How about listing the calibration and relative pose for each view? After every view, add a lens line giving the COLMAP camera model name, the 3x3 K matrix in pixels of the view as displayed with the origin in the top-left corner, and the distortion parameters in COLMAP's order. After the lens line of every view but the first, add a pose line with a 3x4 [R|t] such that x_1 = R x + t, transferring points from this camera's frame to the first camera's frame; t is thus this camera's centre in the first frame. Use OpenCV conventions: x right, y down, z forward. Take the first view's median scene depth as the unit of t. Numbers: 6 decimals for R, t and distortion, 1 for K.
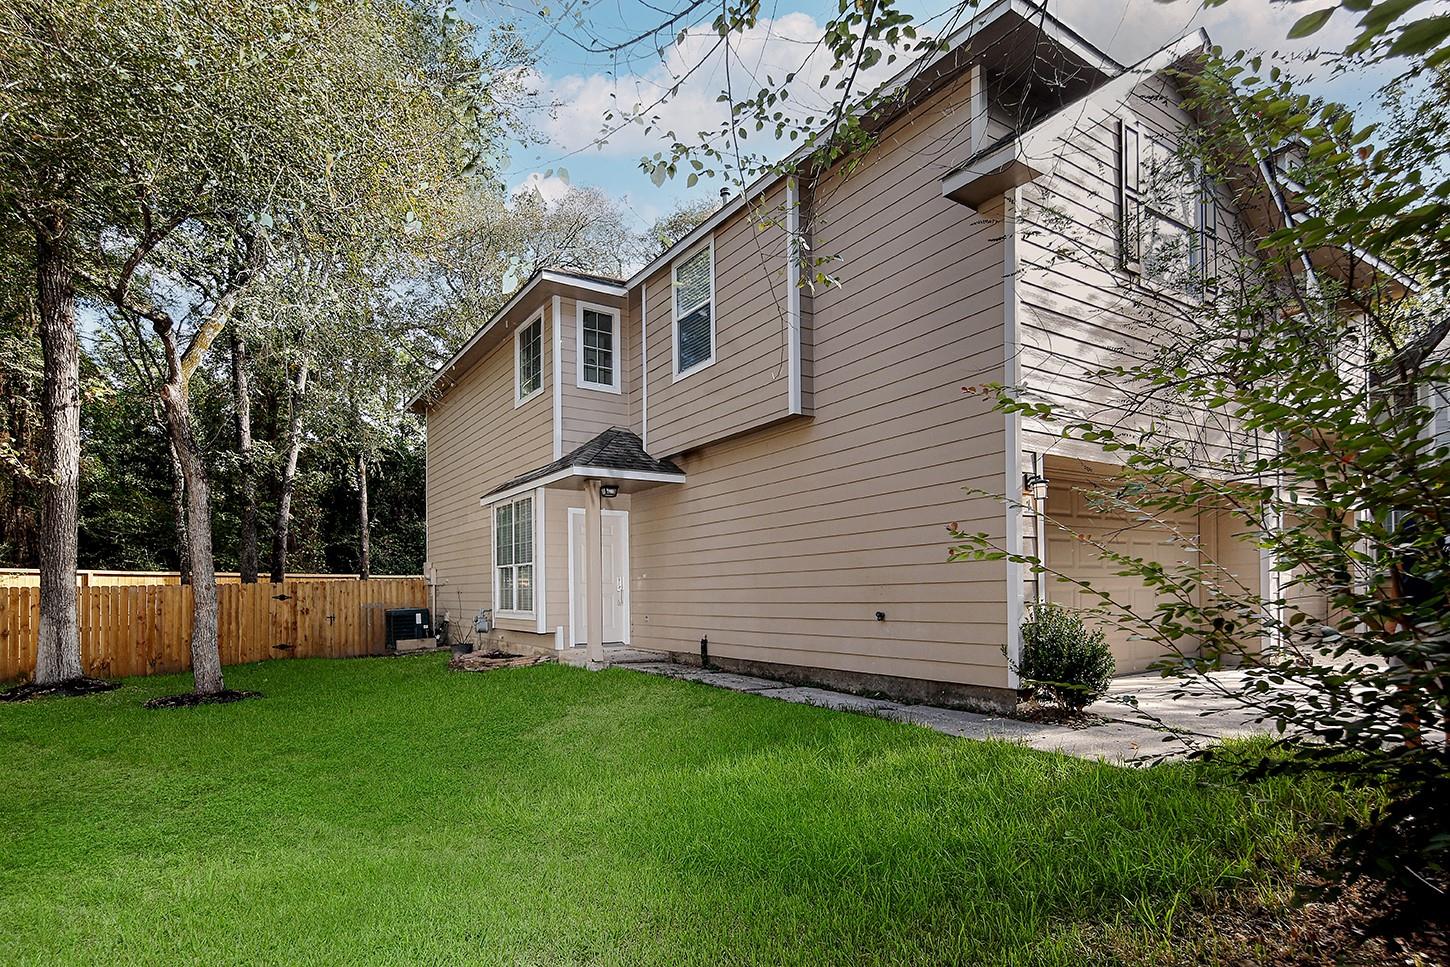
lens RADIAL K [[723.7, 0, 724.6], [0, 723.7, 462.7], [0, 0, 1]] dist [-0.044878, 0.000245]
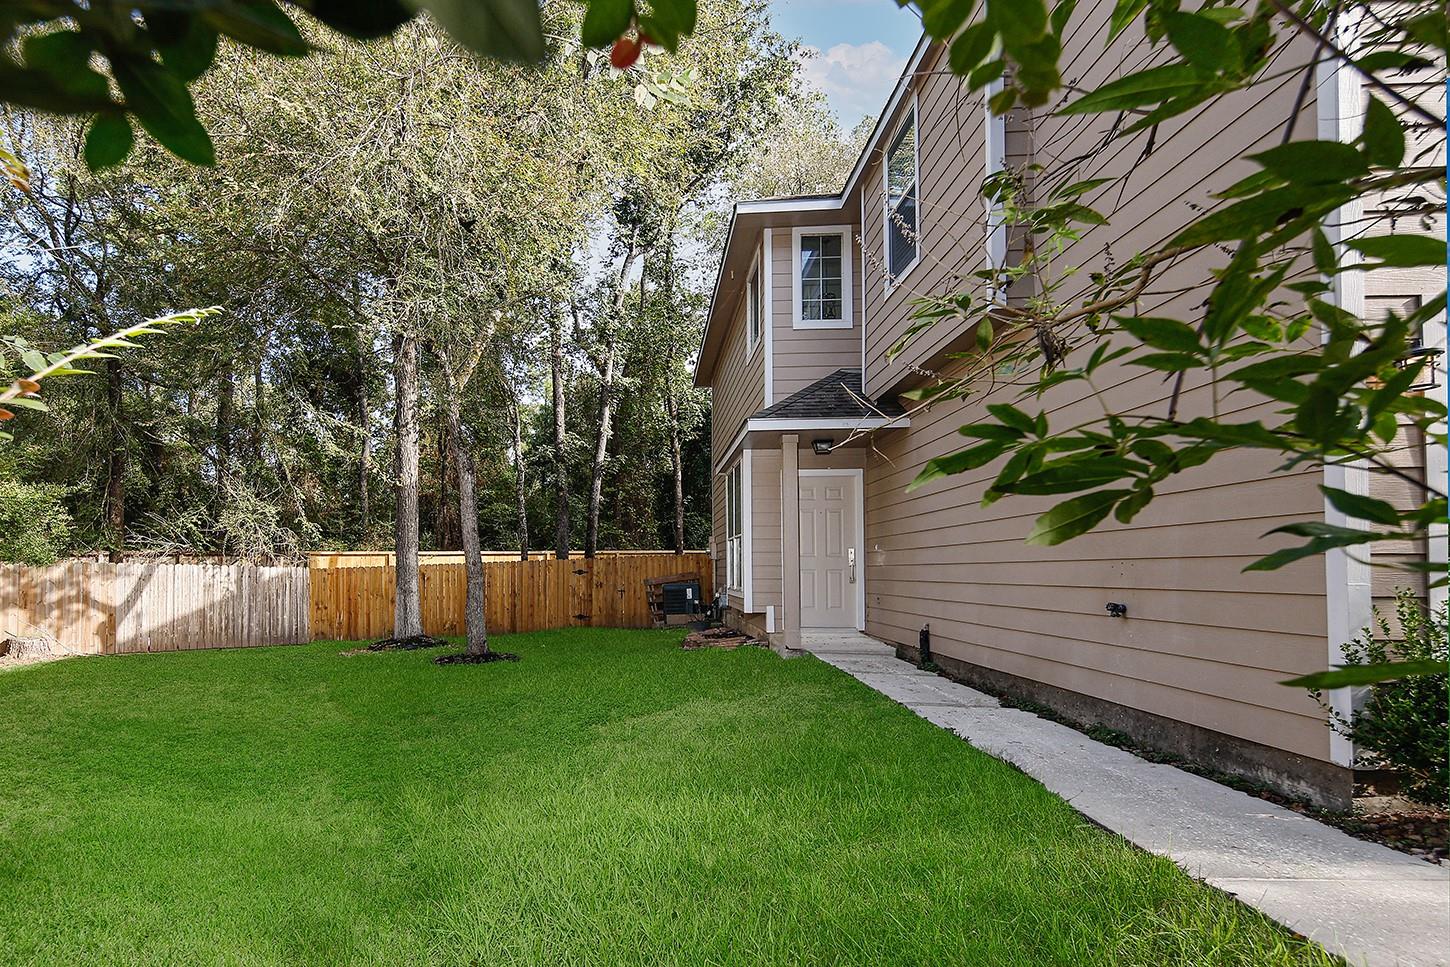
lens RADIAL K [[754.8, 0, 725.0], [0, 754.8, 483.5], [0, 0, 1]] dist [-0.032402, -0.000425]
pose [[0.762717, -0.065142, -0.643443, 0.315852], [0.109888, 0.993501, 0.029676, 0.043996], [0.637329, -0.093341, 0.764918, 0.266802]]
